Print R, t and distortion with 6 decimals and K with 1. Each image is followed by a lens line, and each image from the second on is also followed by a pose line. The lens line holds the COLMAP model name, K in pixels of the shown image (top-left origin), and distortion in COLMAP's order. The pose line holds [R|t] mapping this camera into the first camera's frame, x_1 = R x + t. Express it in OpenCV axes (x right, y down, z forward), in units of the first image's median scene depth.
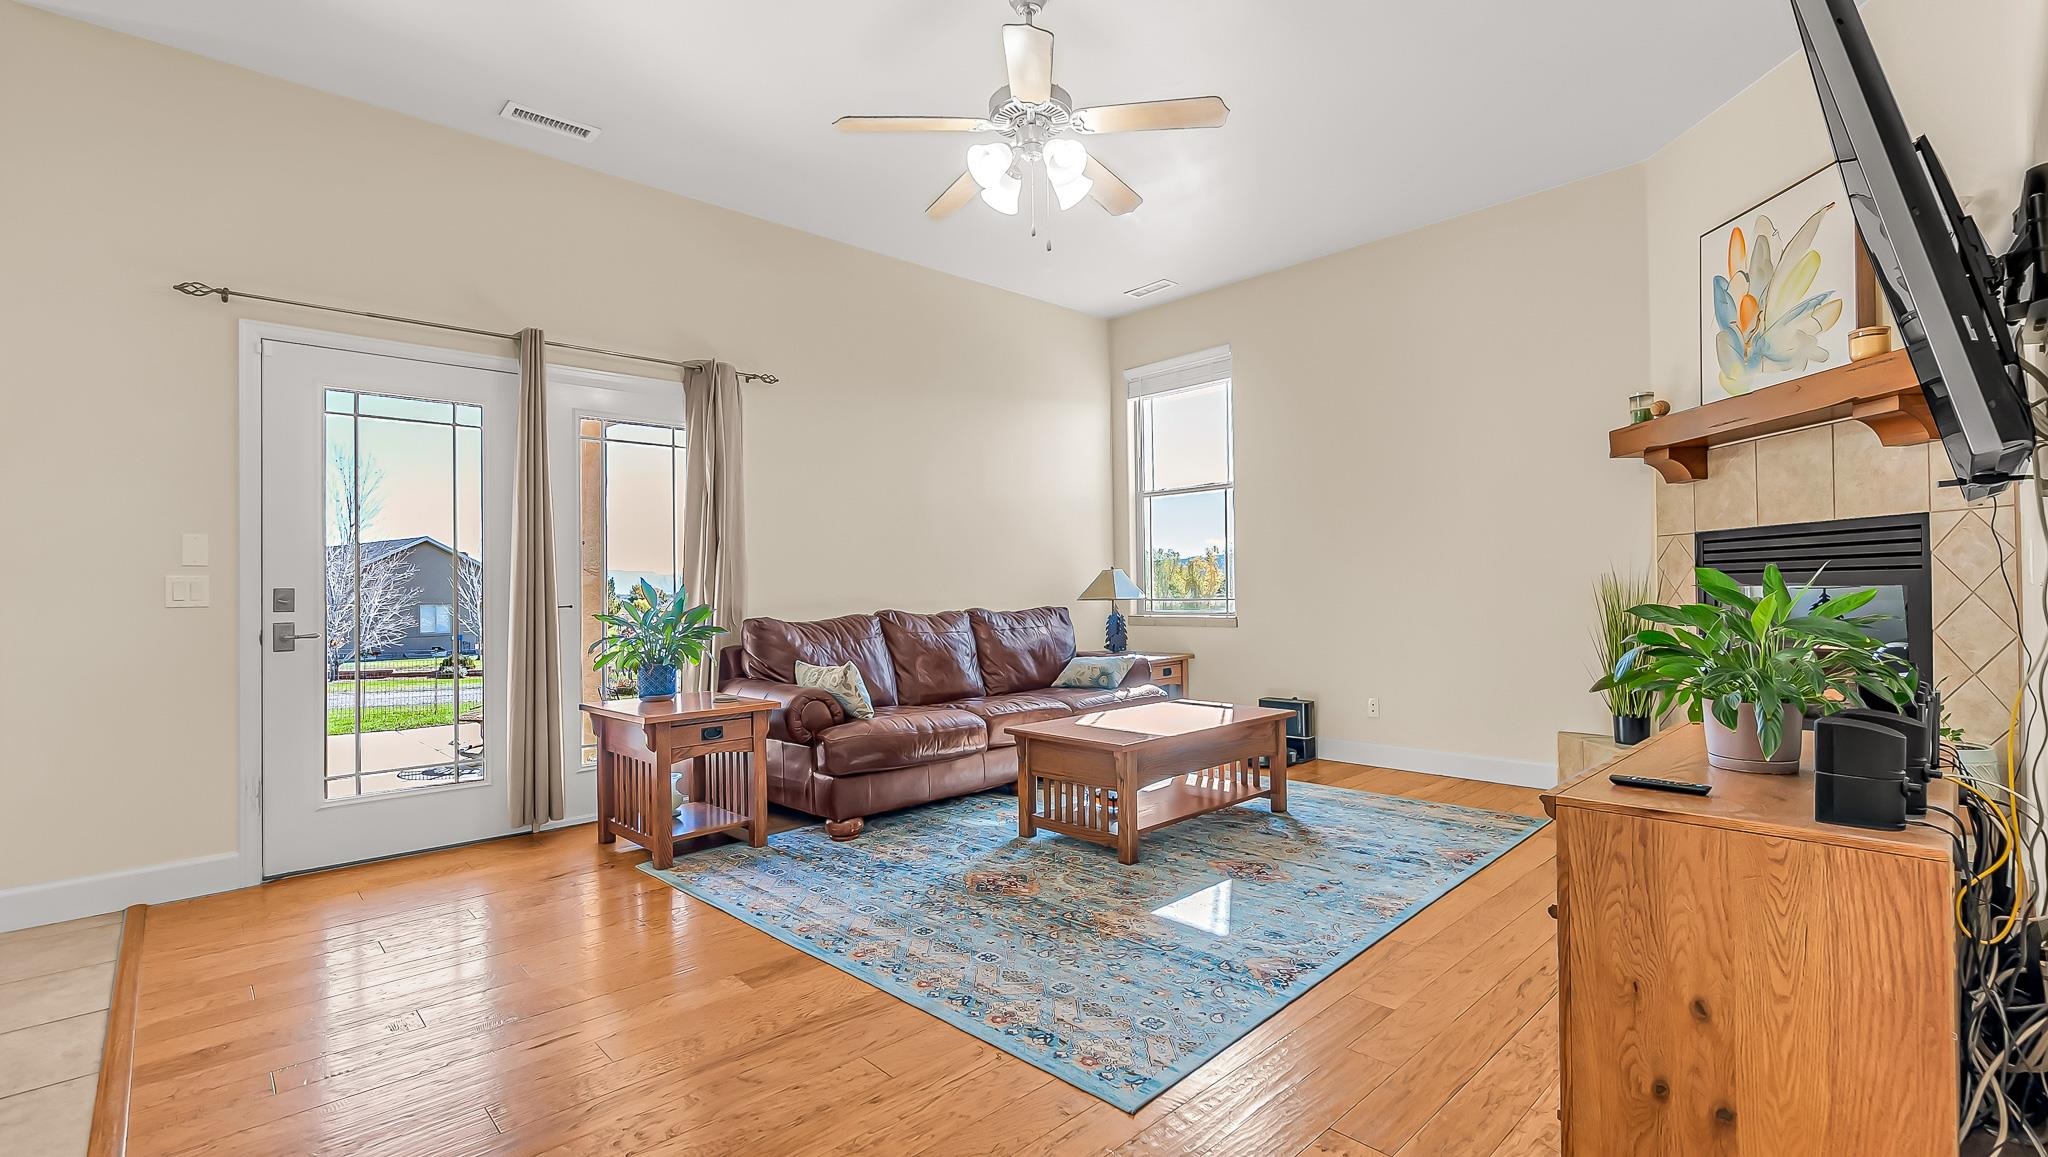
lens RADIAL K [[901.3, 0, 1022.8], [0, 901.3, 586.8], [0, 0, 1]] dist [-0.007000, 0.001682]
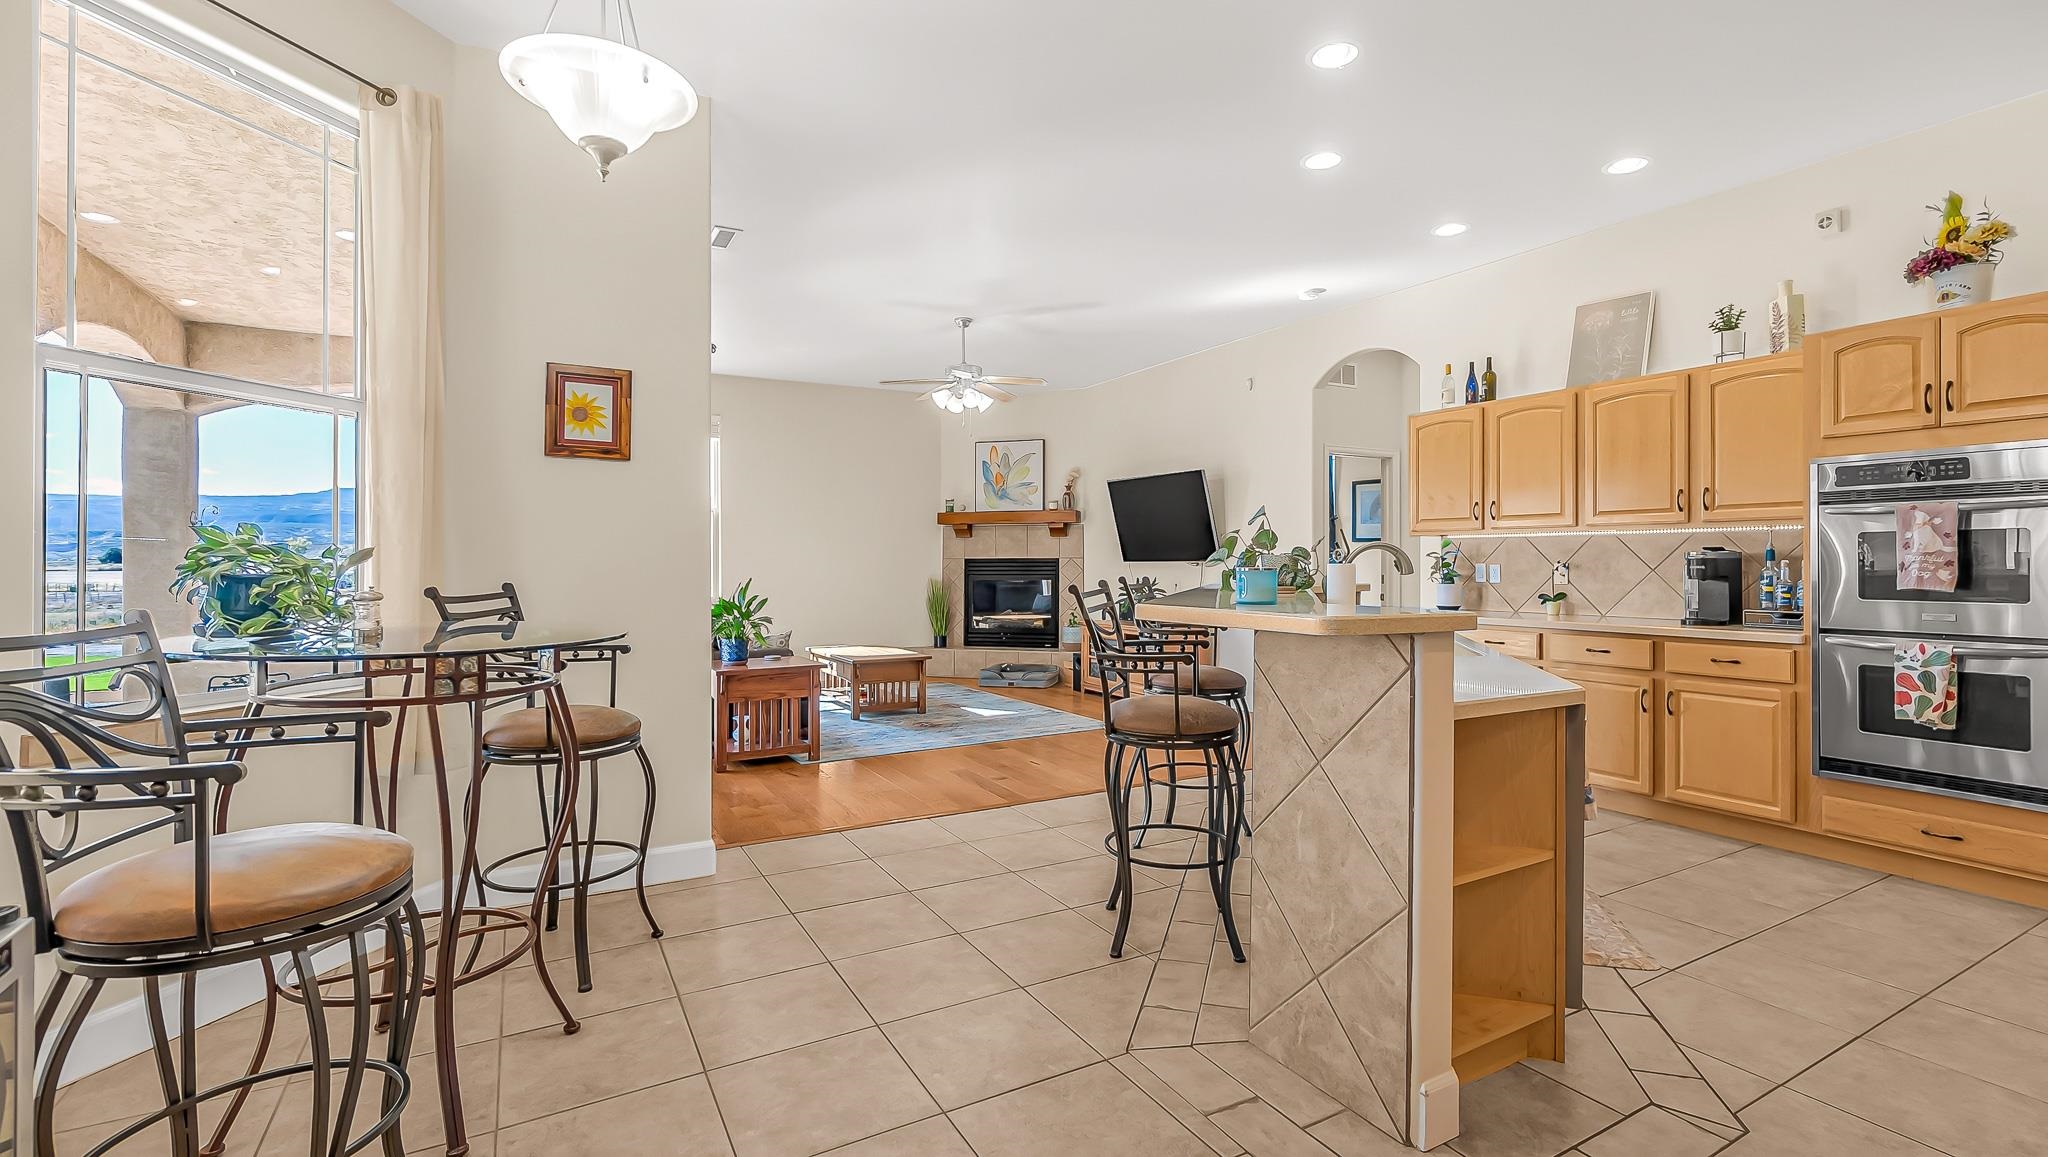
lens RADIAL K [[901.3, 0, 1049.1], [0, 901.3, 565.5], [0, 0, 1]] dist [-0.007000, 0.001682]
pose [[0.240563, 0.013368, 0.970541, -1.888369], [-0.004433, 0.999910, -0.012674, -0.012286], [-0.970623, -0.001254, 0.240601, 0.210132]]
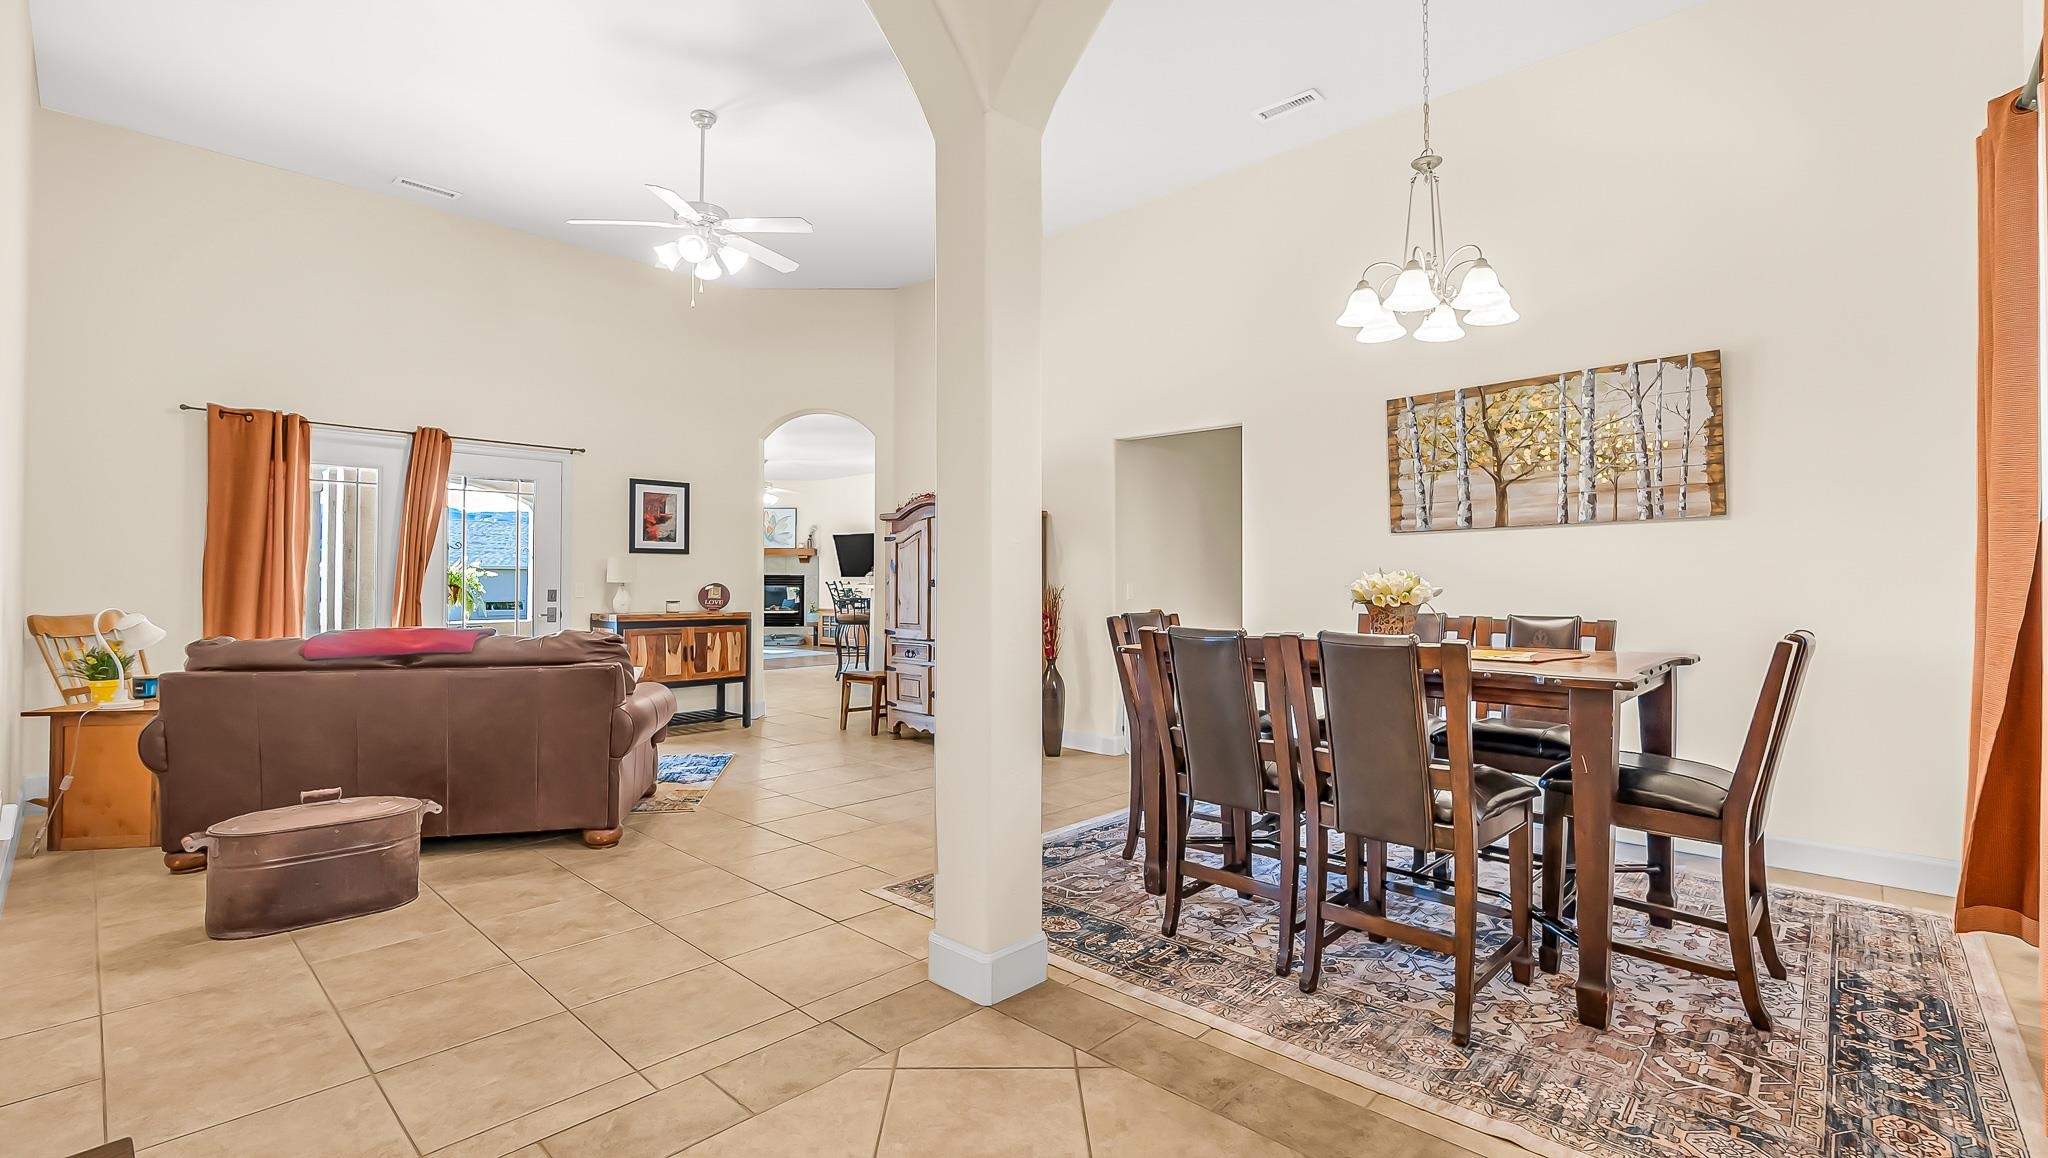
lens RADIAL K [[901.3, 0, 1024.2], [0, 901.3, 573.7], [0, 0, 1]] dist [-0.007000, 0.001682]
pose [[-0.040016, 0.023925, 0.998913, -4.239836], [-0.002174, 0.999709, -0.024031, 0.039611], [-0.999197, -0.003133, -0.039952, -0.171461]]
